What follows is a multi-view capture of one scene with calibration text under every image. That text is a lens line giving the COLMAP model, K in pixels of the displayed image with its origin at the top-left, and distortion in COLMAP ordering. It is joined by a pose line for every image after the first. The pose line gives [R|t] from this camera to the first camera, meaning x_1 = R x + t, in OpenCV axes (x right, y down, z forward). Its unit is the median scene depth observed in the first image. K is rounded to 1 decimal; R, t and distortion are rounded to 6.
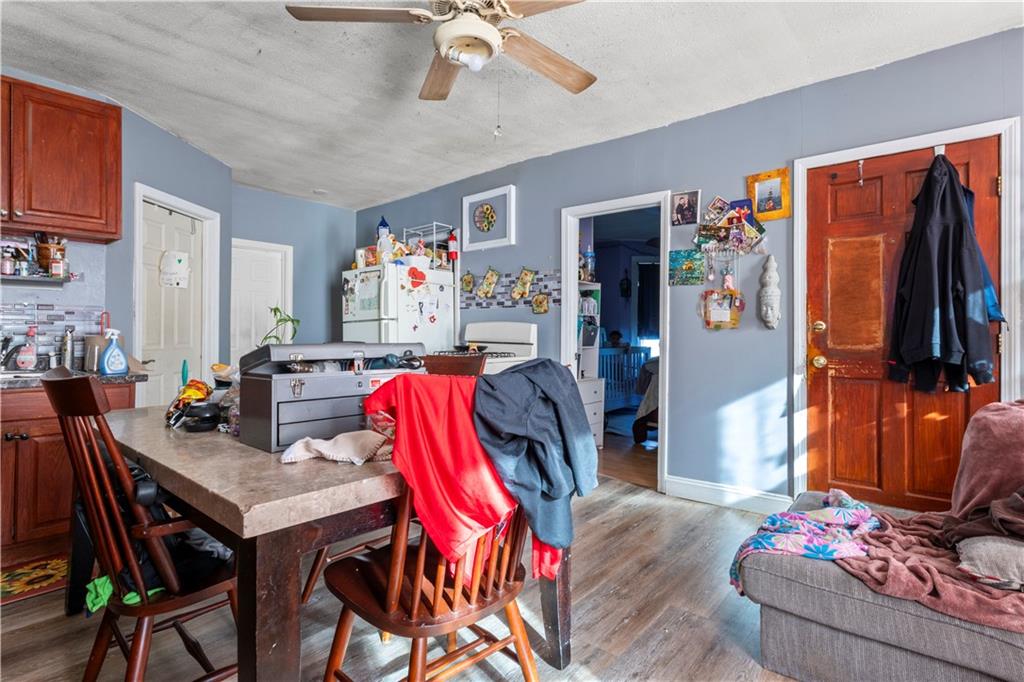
lens RADIAL K [[502.9, 0, 512.0], [0, 502.9, 341.0], [0, 0, 1]] dist [0.000003, 0.000080]
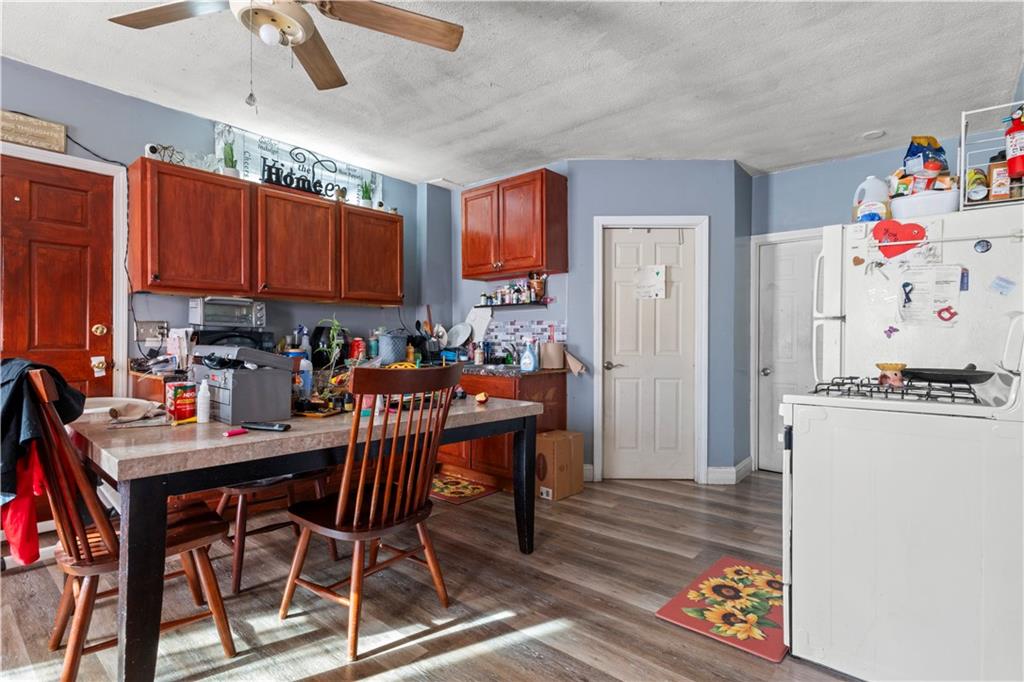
lens RADIAL K [[502.9, 0, 512.0], [0, 502.9, 341.0], [0, 0, 1]] dist [0.000003, 0.000080]
pose [[0.000461, -0.001598, -0.999999, 0.396198], [-0.022842, 0.999738, -0.001608, -0.007379], [0.999739, 0.022842, 0.000424, 0.690269]]
